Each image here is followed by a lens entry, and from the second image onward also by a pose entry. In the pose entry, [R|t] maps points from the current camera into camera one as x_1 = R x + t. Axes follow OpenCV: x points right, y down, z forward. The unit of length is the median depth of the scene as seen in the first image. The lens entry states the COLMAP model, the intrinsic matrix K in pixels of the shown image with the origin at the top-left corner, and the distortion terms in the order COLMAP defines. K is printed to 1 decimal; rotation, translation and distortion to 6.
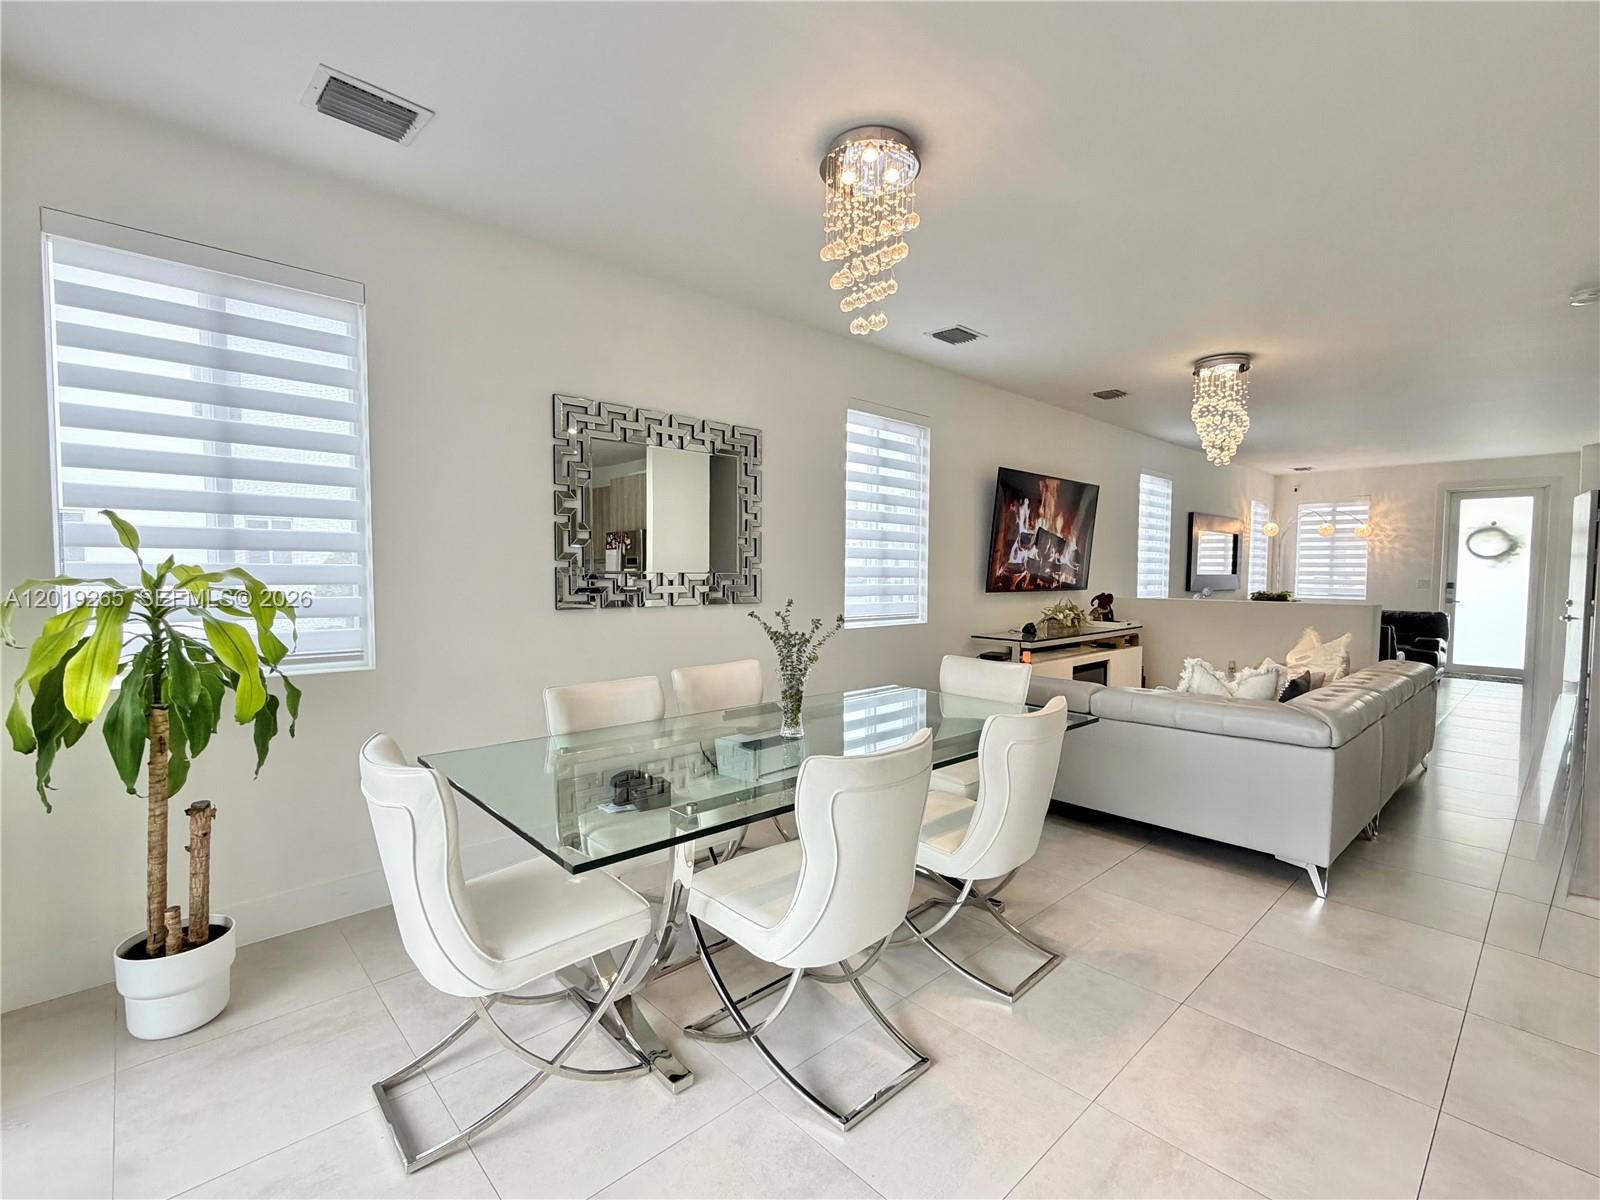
lens RADIAL K [[720.7, 0, 800.0], [0, 720.7, 600.0], [0, 0, 1]] dist [-0.000672, 0.000066]
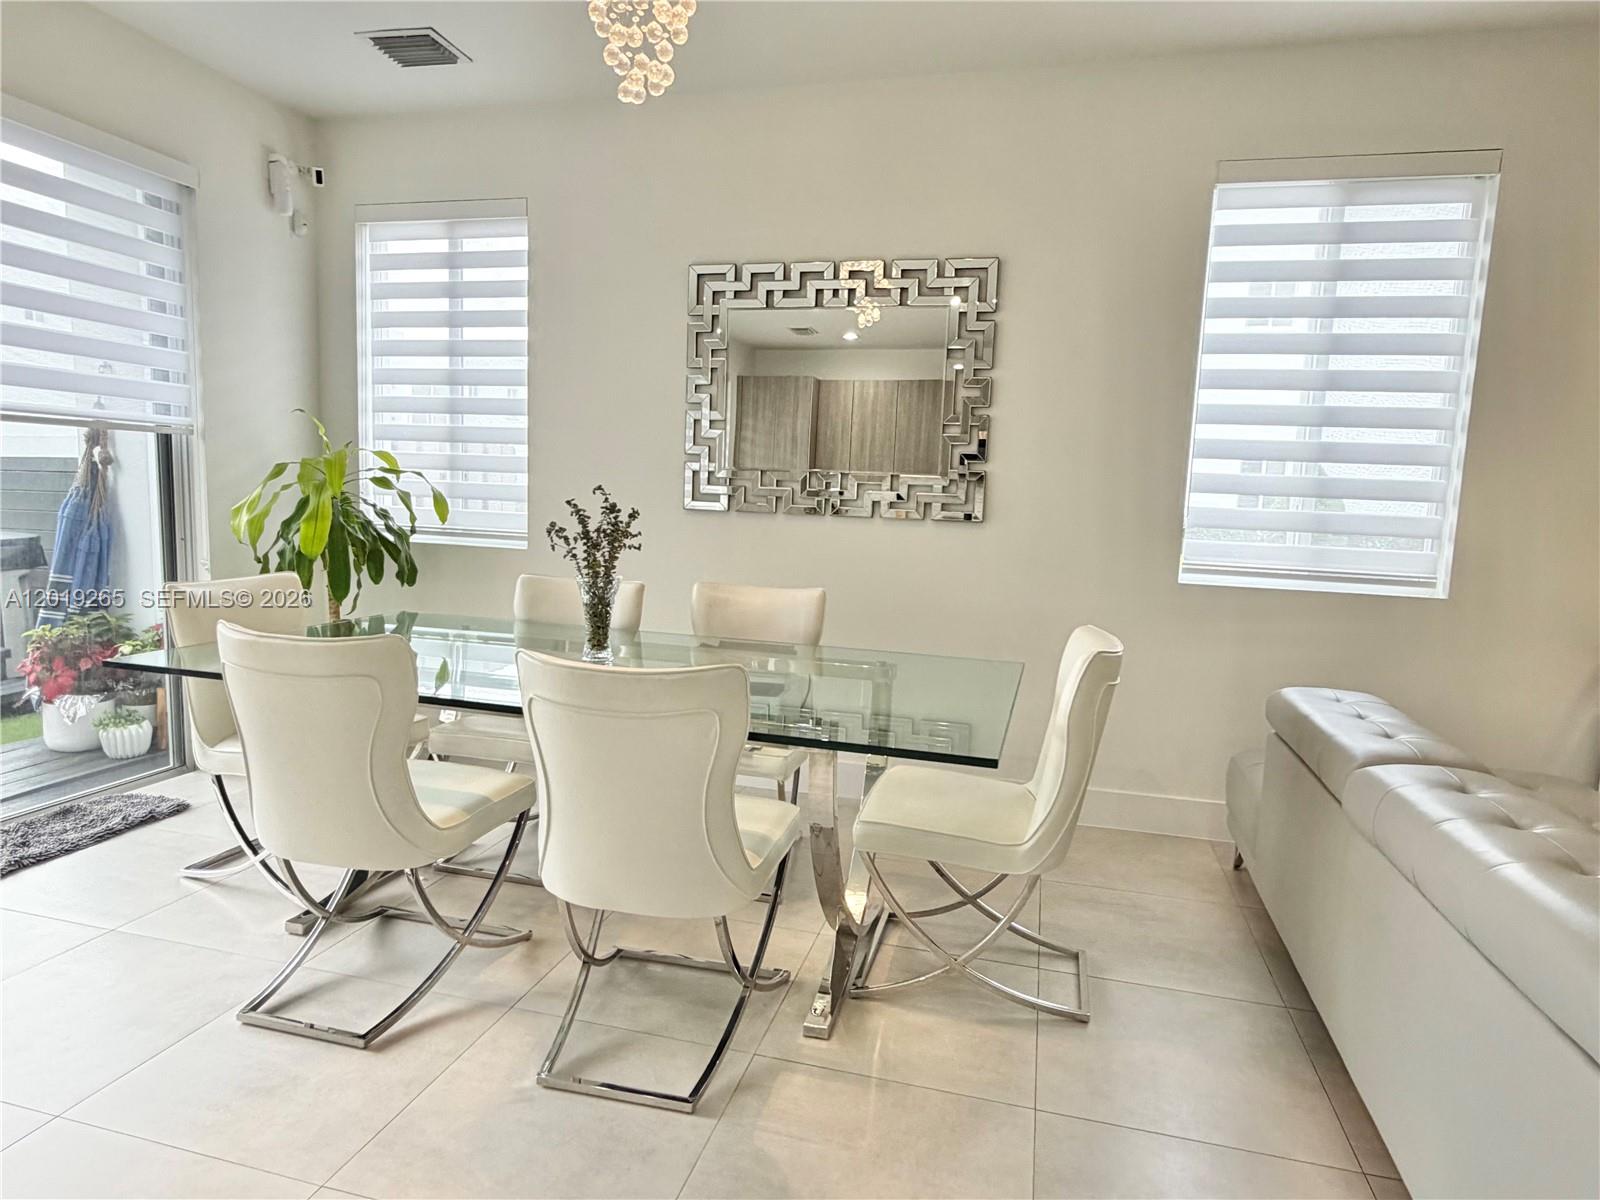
lens RADIAL K [[925.8, 0, 800.0], [0, 925.8, 600.0], [0, 0, 1]] dist [0.004229, 0.000695]
pose [[0.531117, 0.116897, -0.839196, 0.389354], [-0.073213, 0.993064, 0.091995, 0.005704], [0.844129, 0.012580, 0.535992, 0.263476]]
